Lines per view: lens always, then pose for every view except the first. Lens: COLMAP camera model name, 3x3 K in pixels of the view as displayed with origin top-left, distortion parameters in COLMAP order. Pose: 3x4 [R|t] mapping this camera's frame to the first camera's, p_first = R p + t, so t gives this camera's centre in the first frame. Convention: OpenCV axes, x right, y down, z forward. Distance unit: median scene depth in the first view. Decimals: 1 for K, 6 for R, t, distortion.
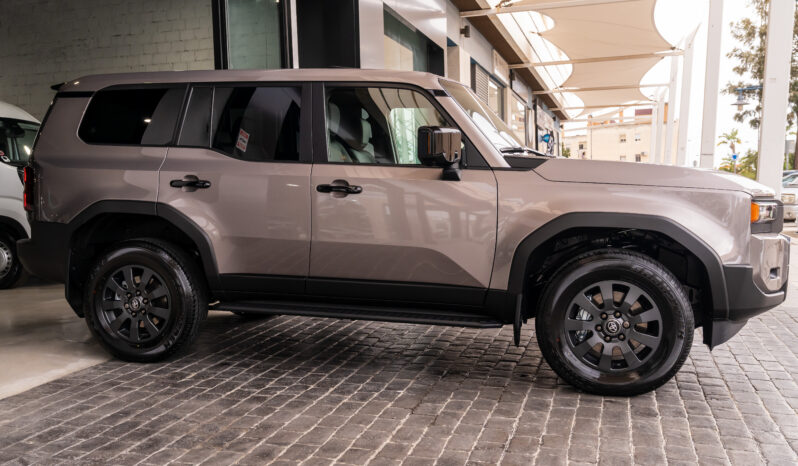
lens RADIAL K [[781.7, 0, 398.2], [0, 781.7, 236.6], [0, 0, 1]] dist [-0.007266, 0.000000]
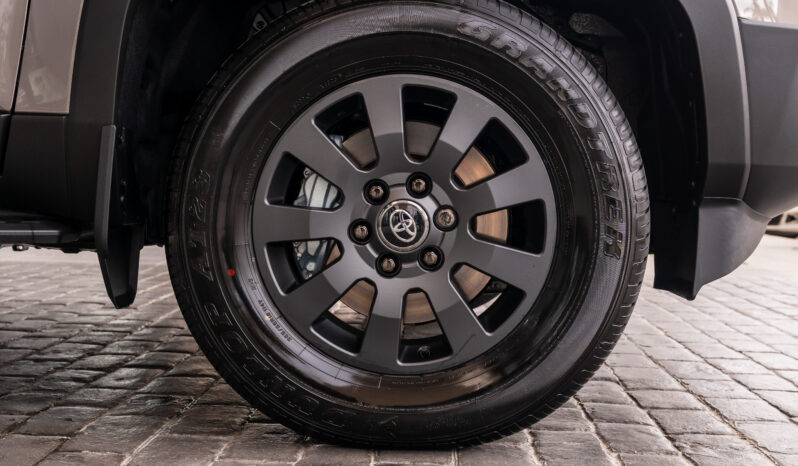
lens RADIAL K [[876.7, 0, 398.6], [0, 876.7, 231.0], [0, 0, 1]] dist [-0.022666, 0.000000]
pose [[0.973953, 0.013530, 0.226346, 0.192794], [-0.002076, 0.998708, -0.050767, 0.135120], [-0.226740, 0.048974, 0.972723, 0.658407]]
